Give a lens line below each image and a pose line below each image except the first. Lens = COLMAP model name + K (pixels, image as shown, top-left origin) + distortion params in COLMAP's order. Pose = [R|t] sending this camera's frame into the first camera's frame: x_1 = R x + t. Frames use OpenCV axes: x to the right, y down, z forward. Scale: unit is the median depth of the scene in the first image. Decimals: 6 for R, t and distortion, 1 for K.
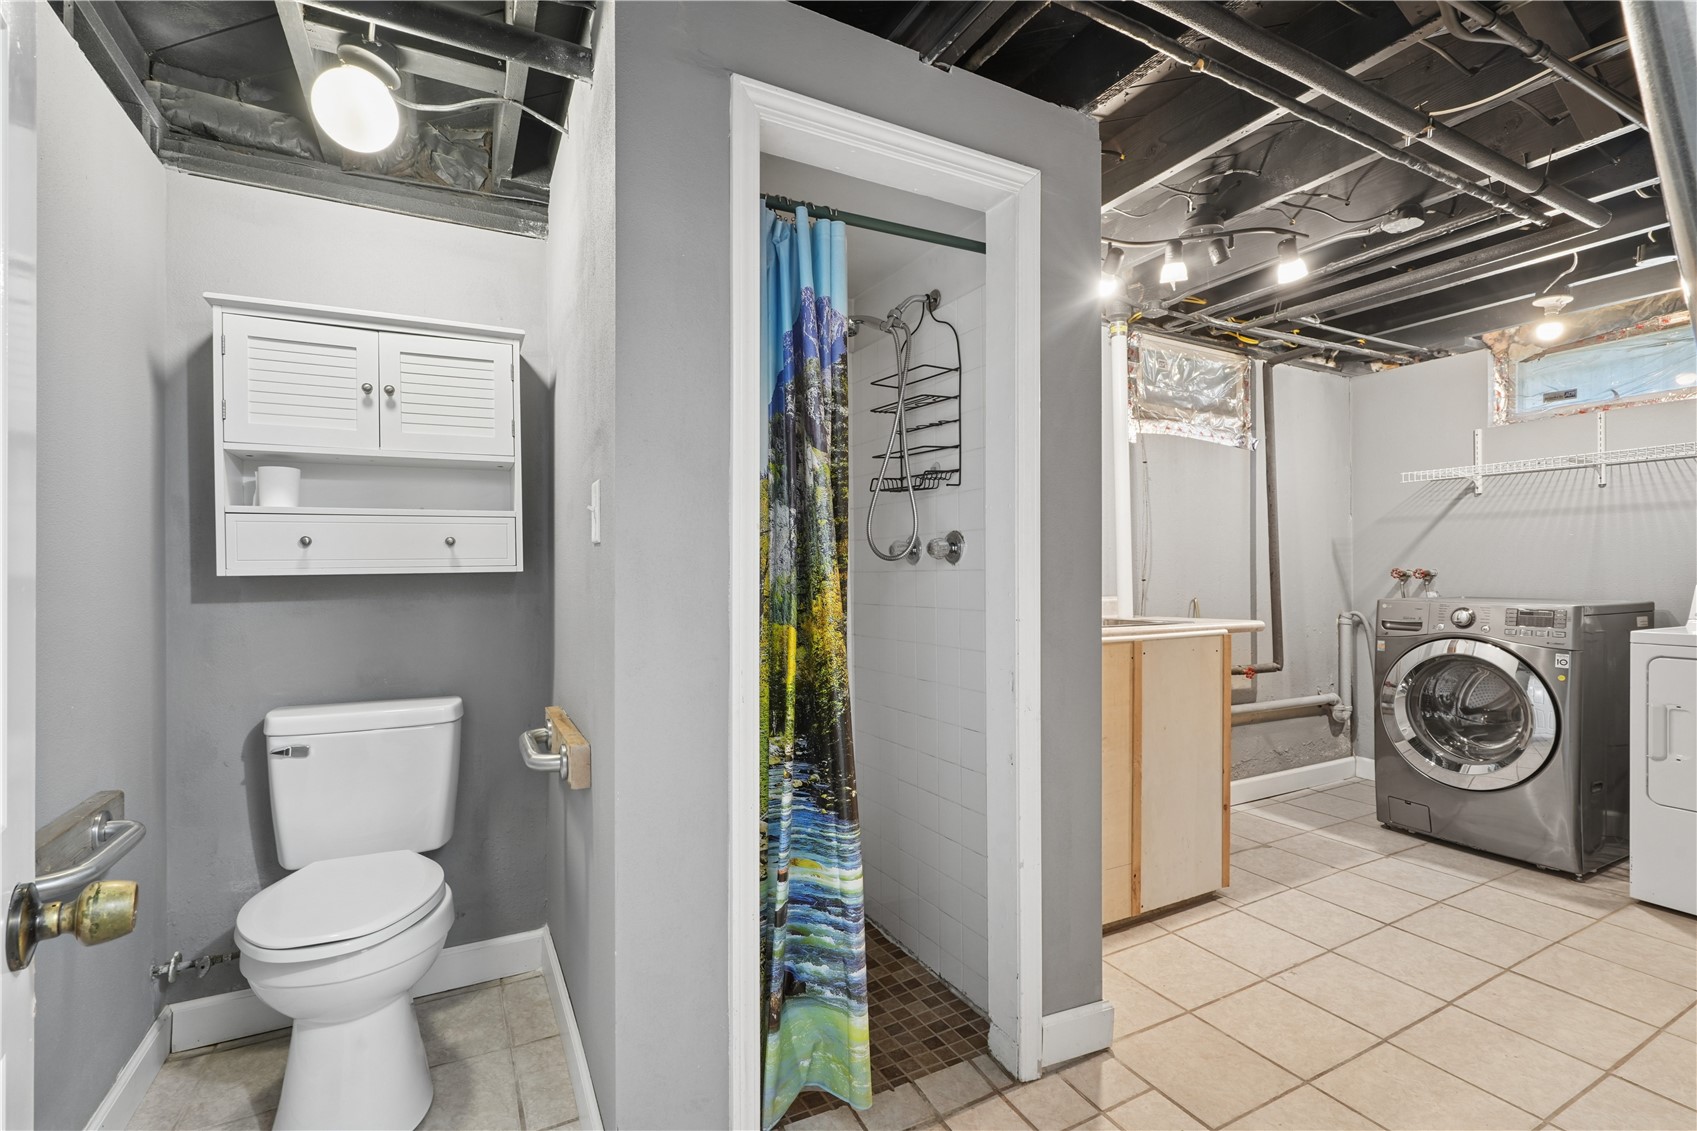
lens RADIAL K [[763.8, 0, 852.2], [0, 763.8, 572.9], [0, 0, 1]] dist [-0.002723, -0.000325]
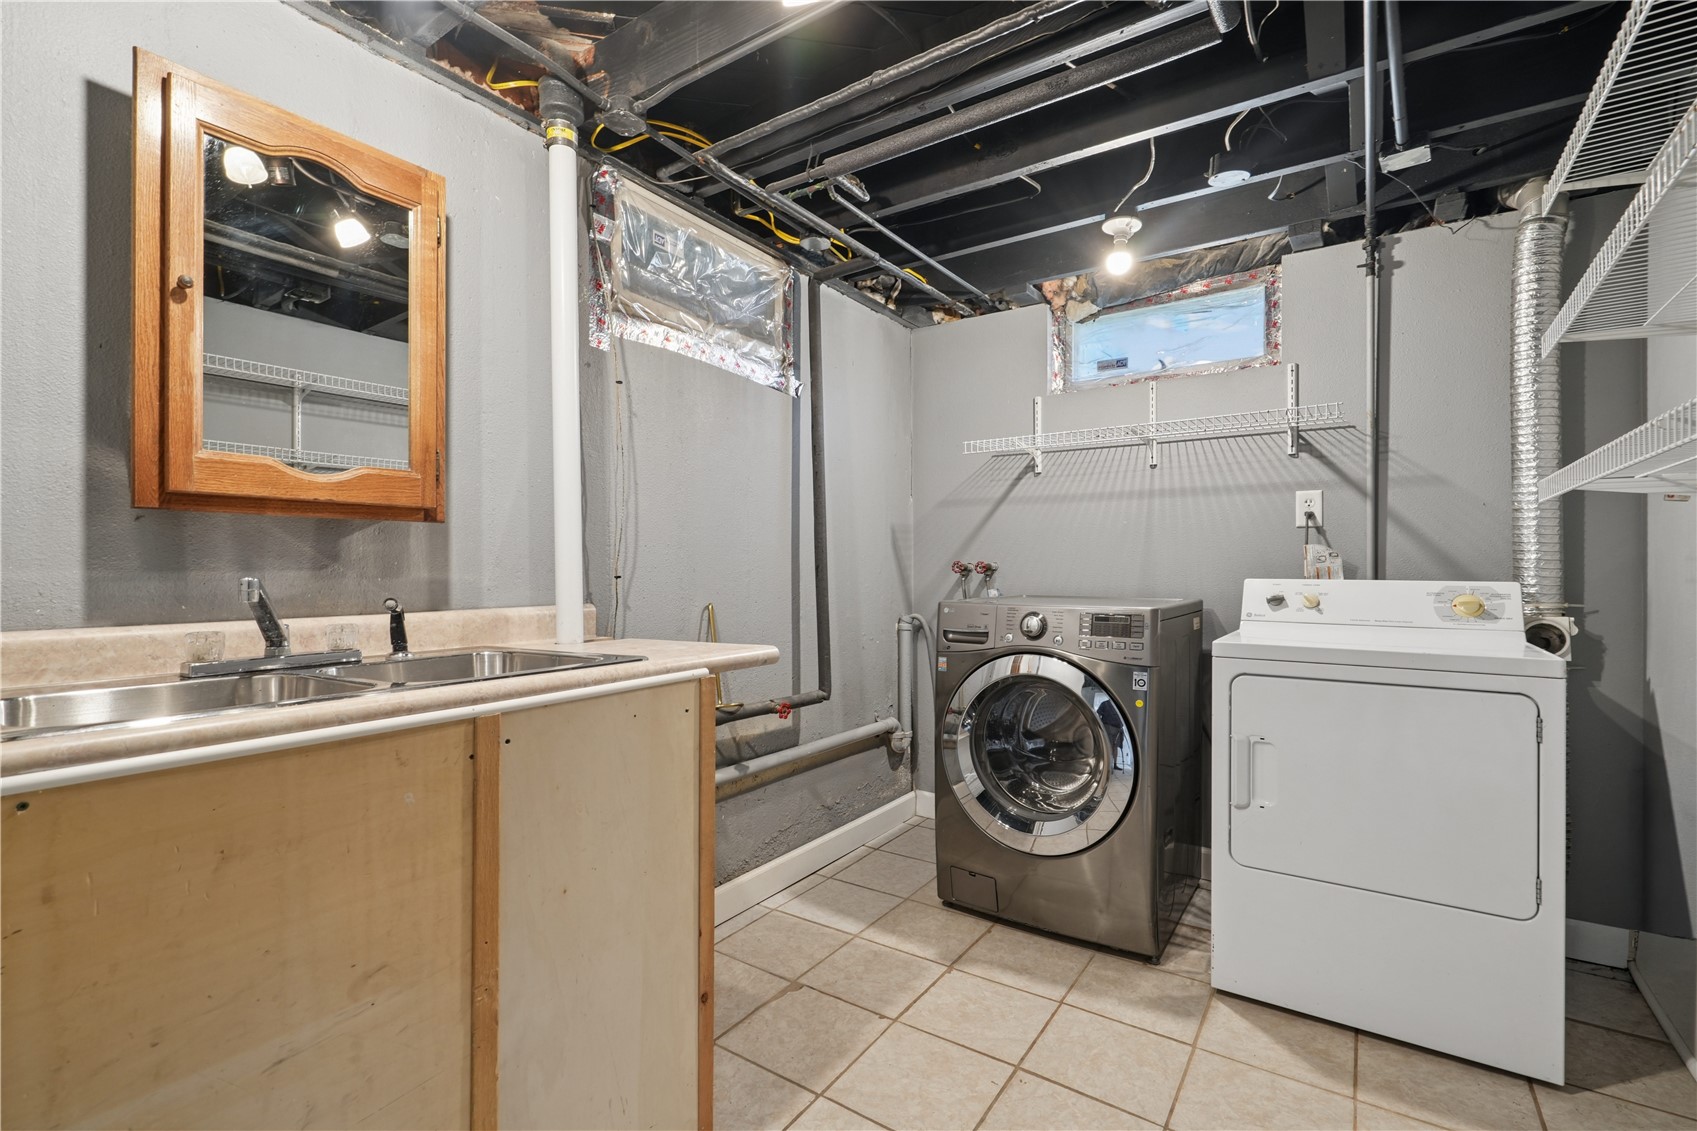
lens RADIAL K [[768.2, 0, 848.8], [0, 768.2, 576.9], [0, 0, 1]] dist [-0.008694, 0.008066]
pose [[0.883225, -0.004094, 0.468931, 0.248126], [-0.000956, 0.999944, 0.010532, 0.002776], [-0.468948, -0.009750, 0.883172, 0.362425]]
